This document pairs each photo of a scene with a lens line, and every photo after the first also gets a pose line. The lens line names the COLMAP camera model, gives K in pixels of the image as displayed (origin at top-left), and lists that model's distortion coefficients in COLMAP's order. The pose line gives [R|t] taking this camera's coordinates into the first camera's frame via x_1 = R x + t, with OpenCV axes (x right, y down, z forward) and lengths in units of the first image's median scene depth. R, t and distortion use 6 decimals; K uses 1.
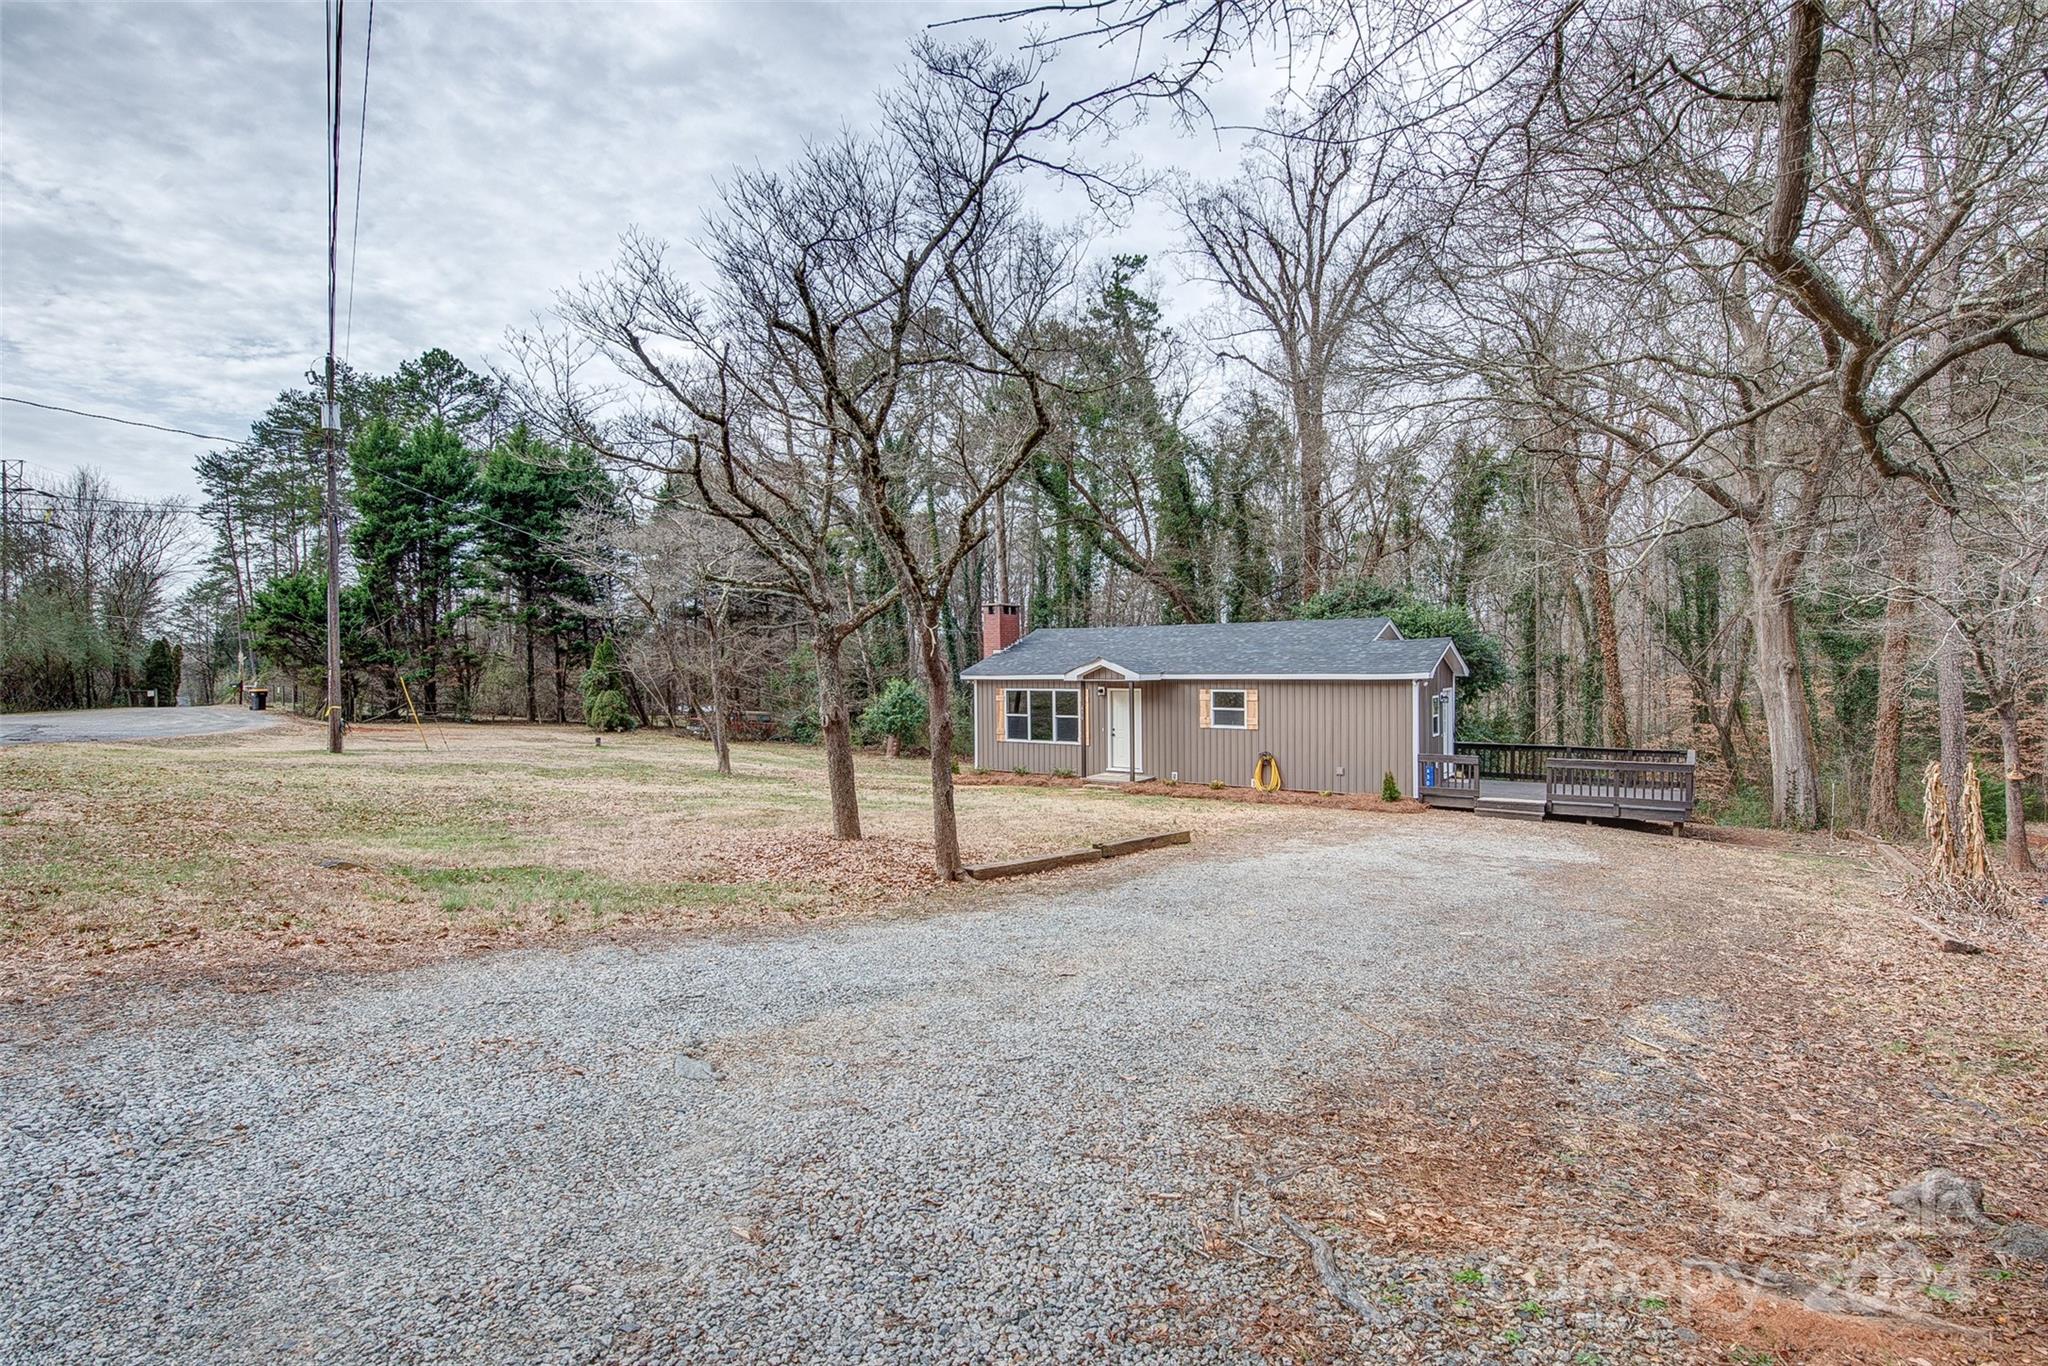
lens RADIAL K [[932.0, 0, 1024.0], [0, 932.0, 683.0], [0, 0, 1]] dist [0.000257, -0.000009]
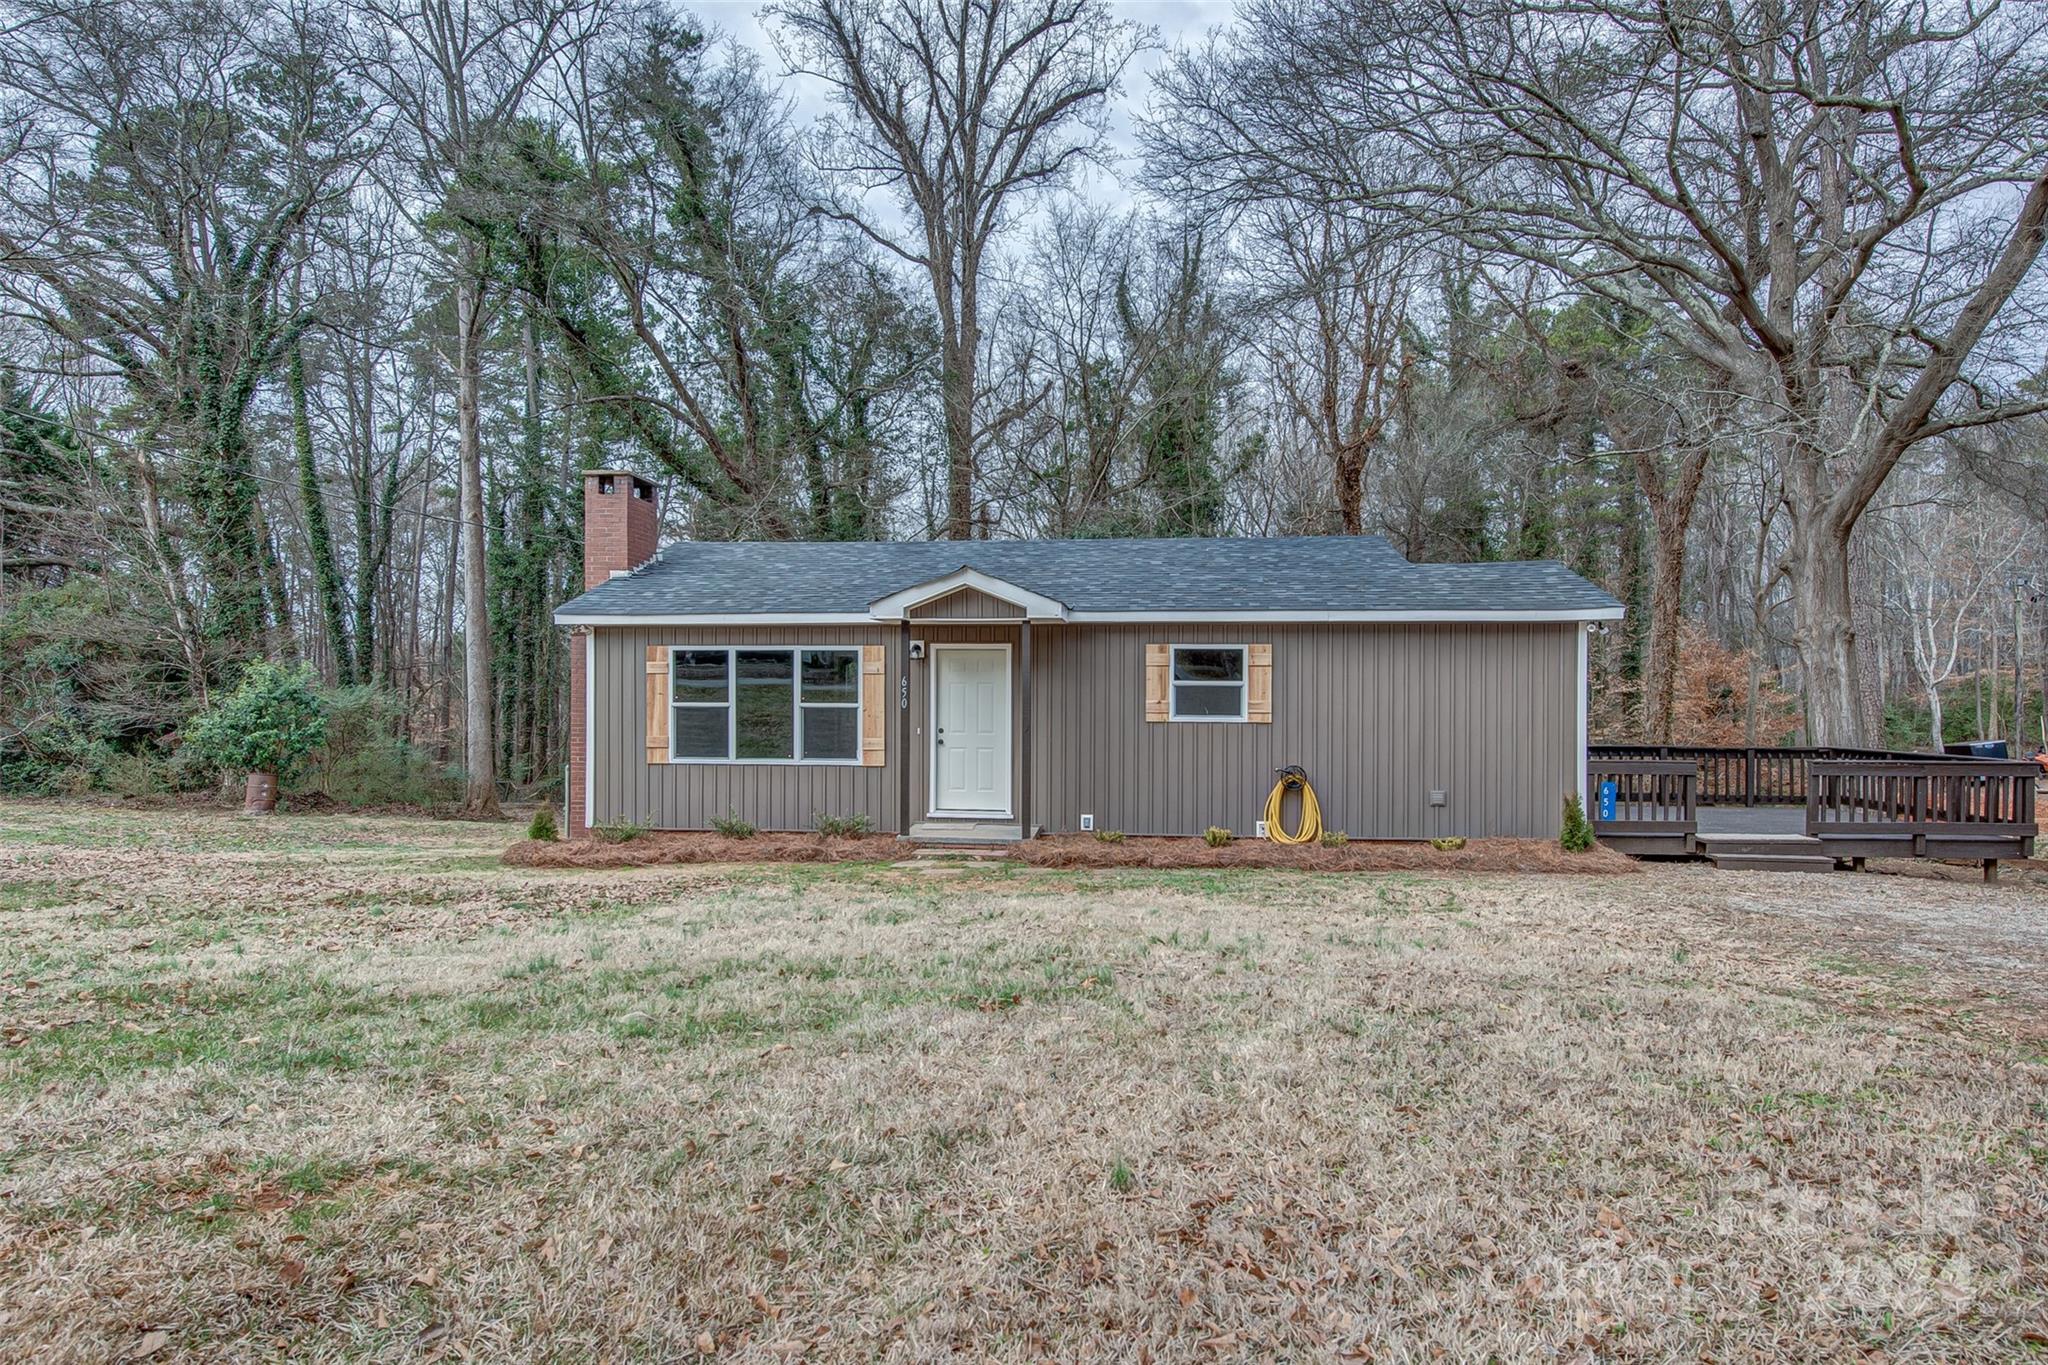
lens RADIAL K [[1115.1, 0, 1029.4], [0, 1115.1, 704.2], [0, 0, 1]] dist [0.041283, -0.000102]
pose [[0.873058, 0.003936, 0.487601, -0.134873], [-0.003527, 0.999992, -0.001756, 0.035069], [-0.487604, -0.000187, 0.873065, 0.451462]]
